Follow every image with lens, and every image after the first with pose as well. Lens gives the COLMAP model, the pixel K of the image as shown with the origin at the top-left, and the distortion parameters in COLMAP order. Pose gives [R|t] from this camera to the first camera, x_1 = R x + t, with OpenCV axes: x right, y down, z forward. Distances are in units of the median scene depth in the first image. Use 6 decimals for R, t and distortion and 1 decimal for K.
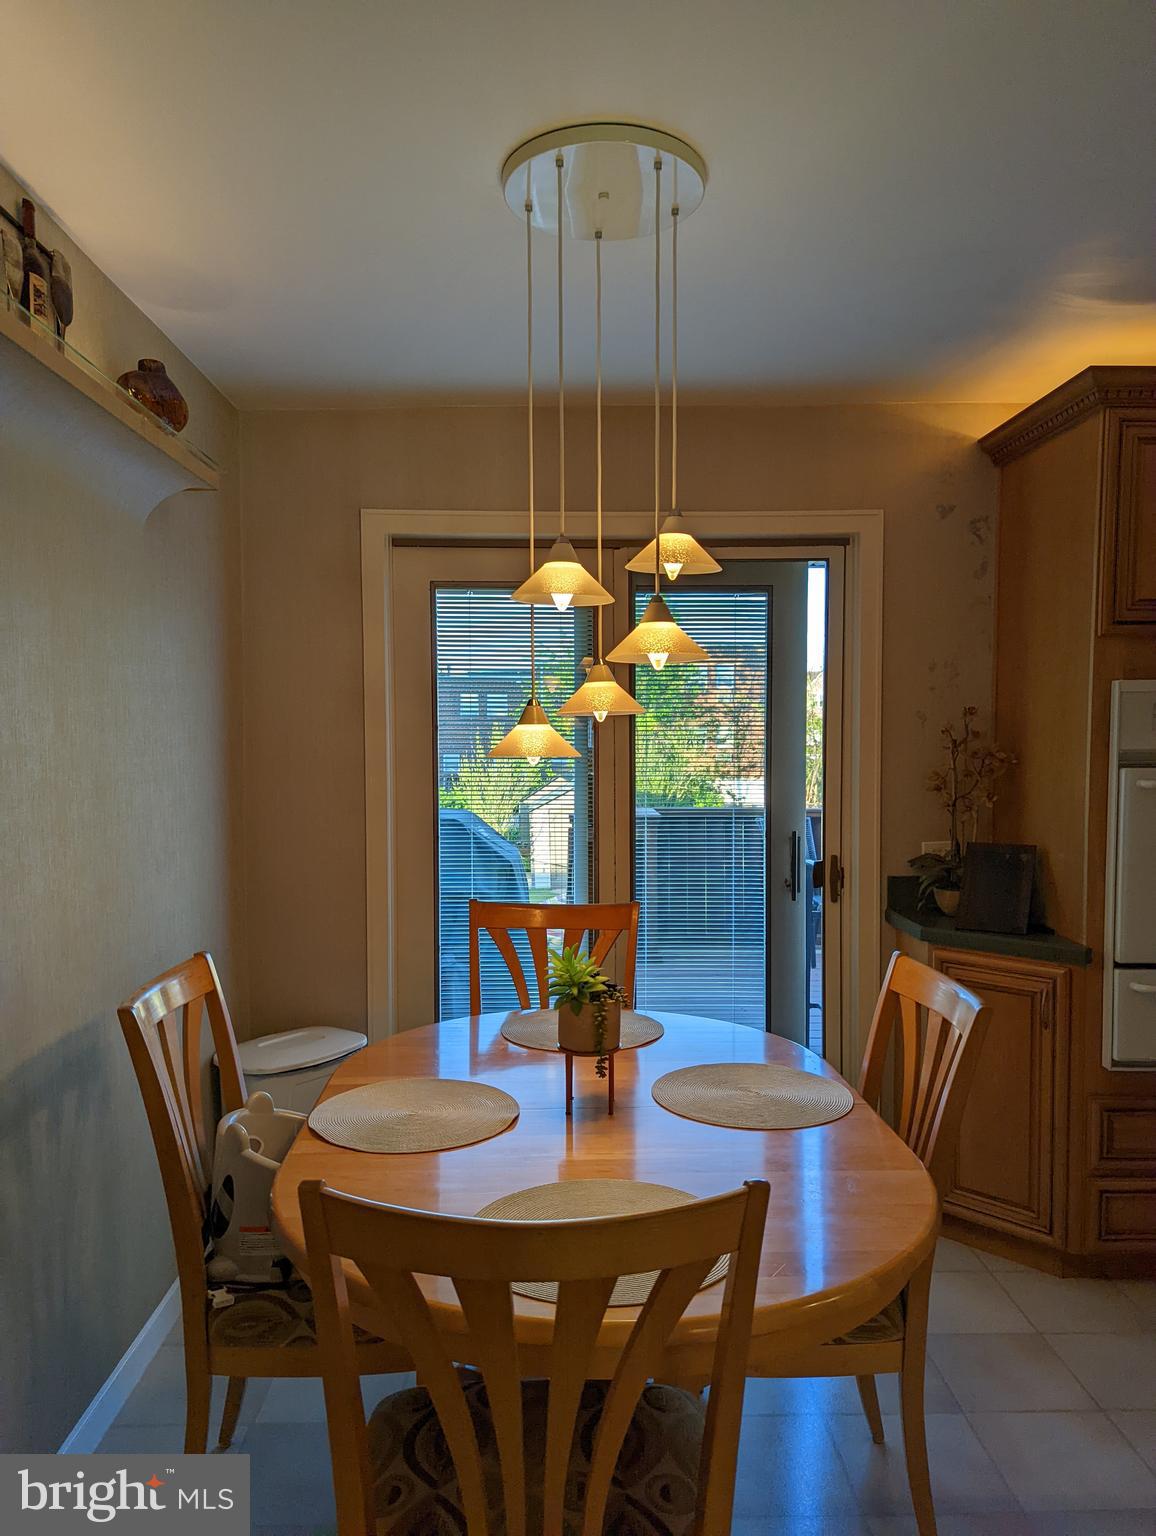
lens RADIAL K [[1096.8, 0, 577.8], [0, 1096.8, 771.1], [0, 0, 1]] dist [0.061840, -0.055776]
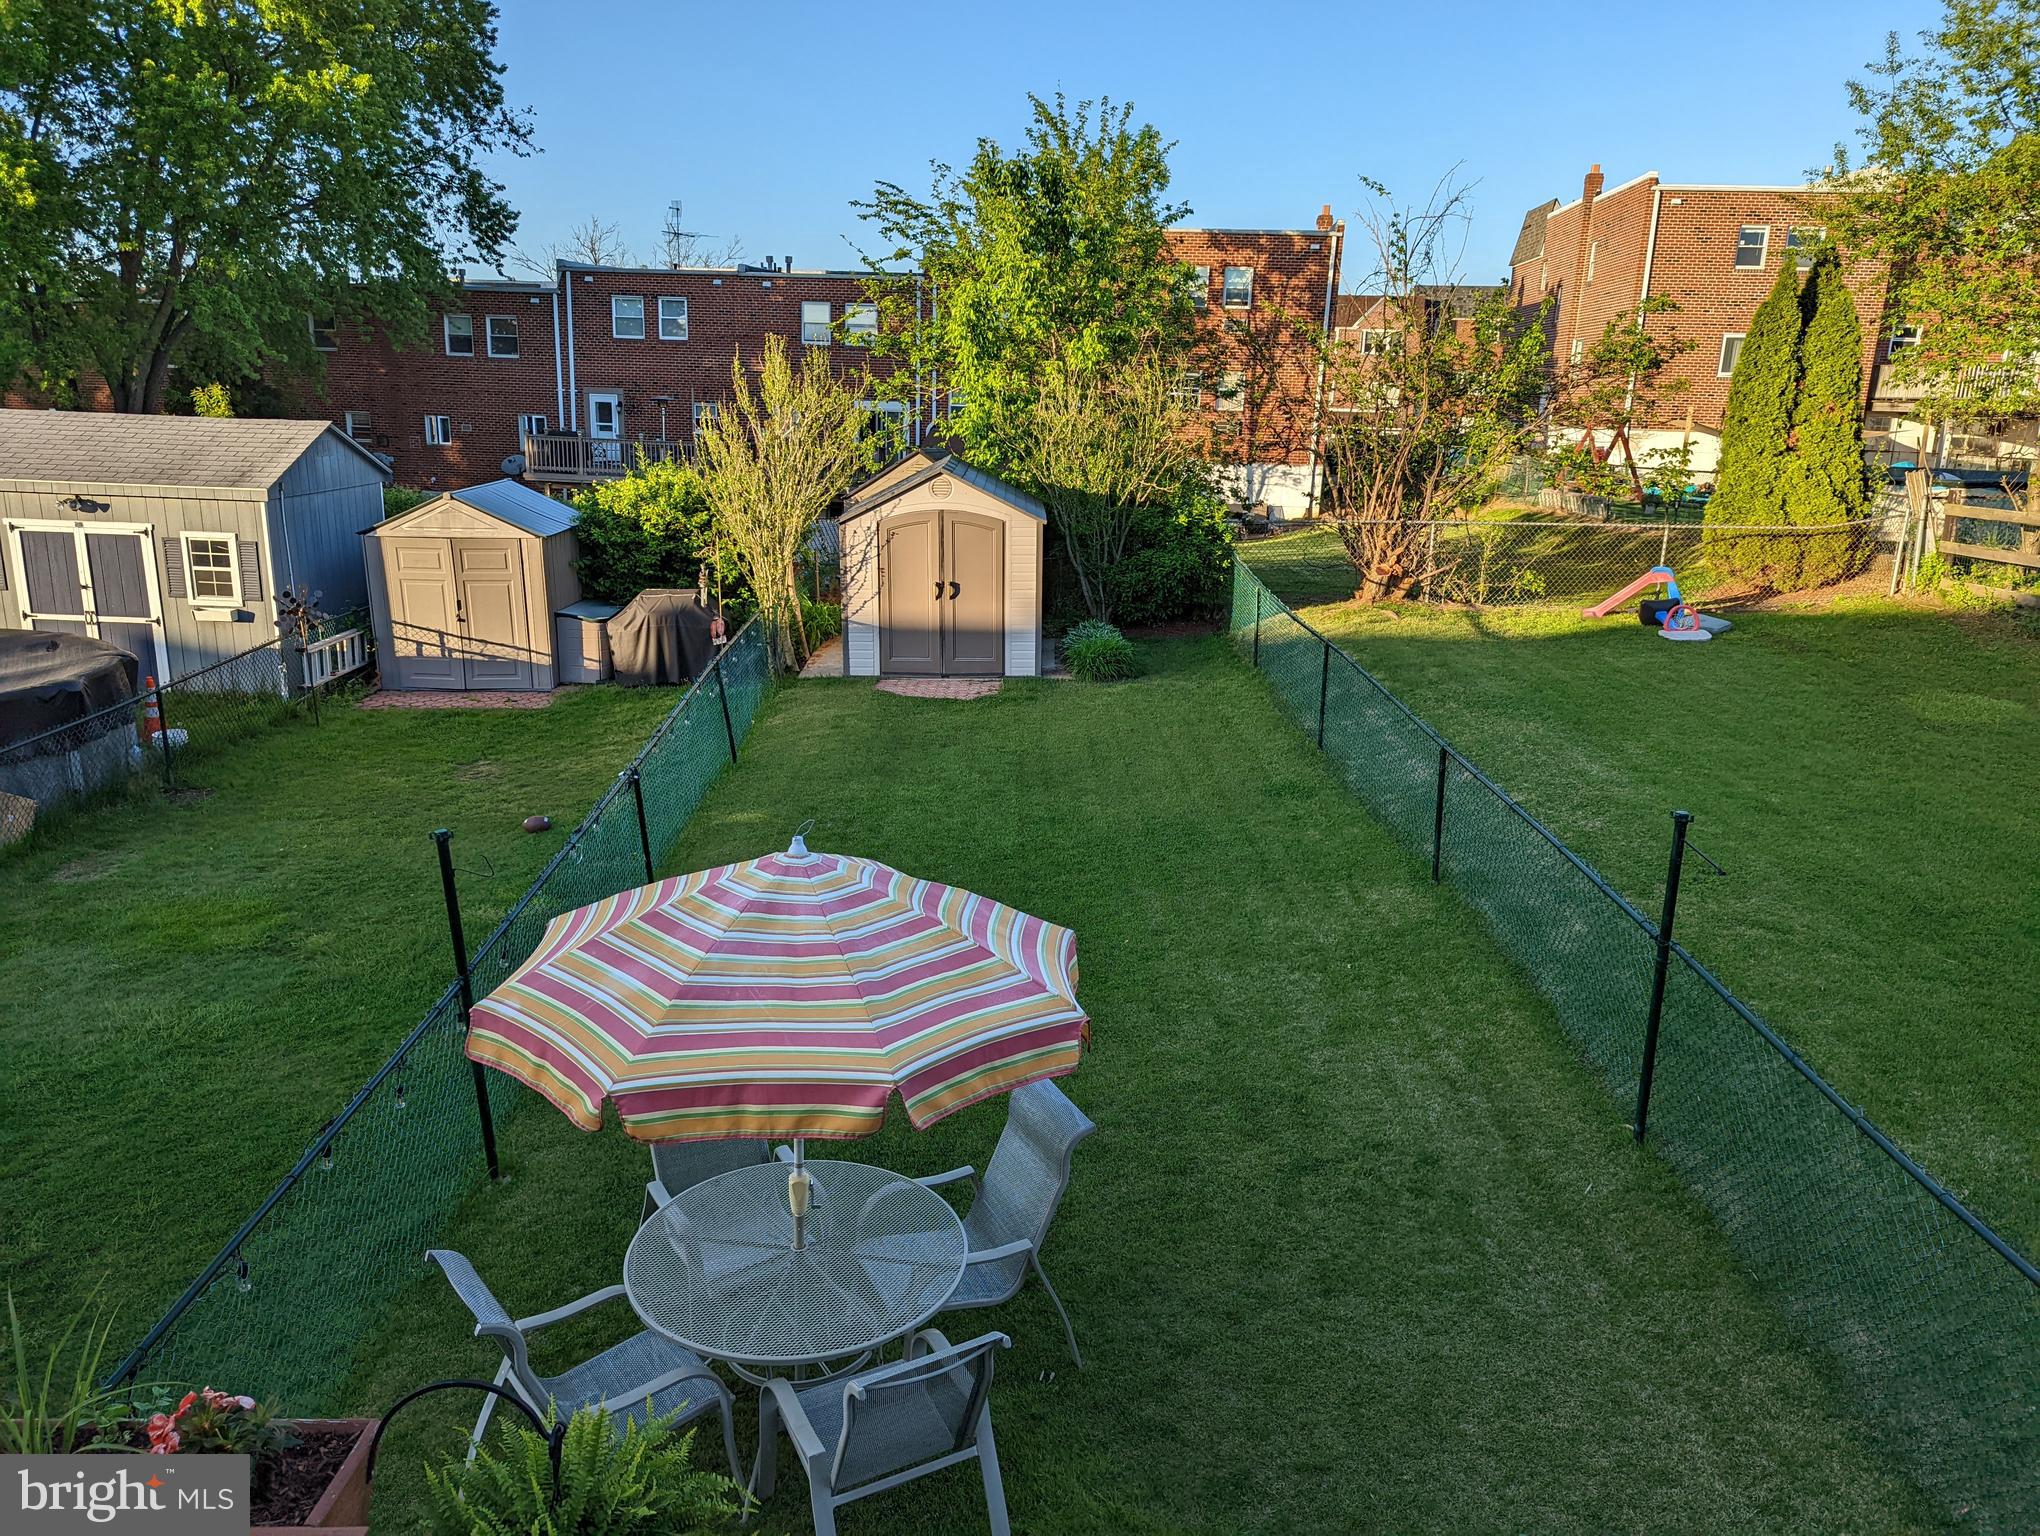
lens RADIAL K [[1455.1, 0, 1020.5], [0, 1455.1, 765.8], [0, 0, 1]] dist [0.043314, -0.034707]
pose [[0.999590, 0.028292, 0.004474, 0.030474], [-0.028586, 0.975450, 0.218356, -0.003092], [0.001813, -0.218394, 0.975859, 0.255392]]
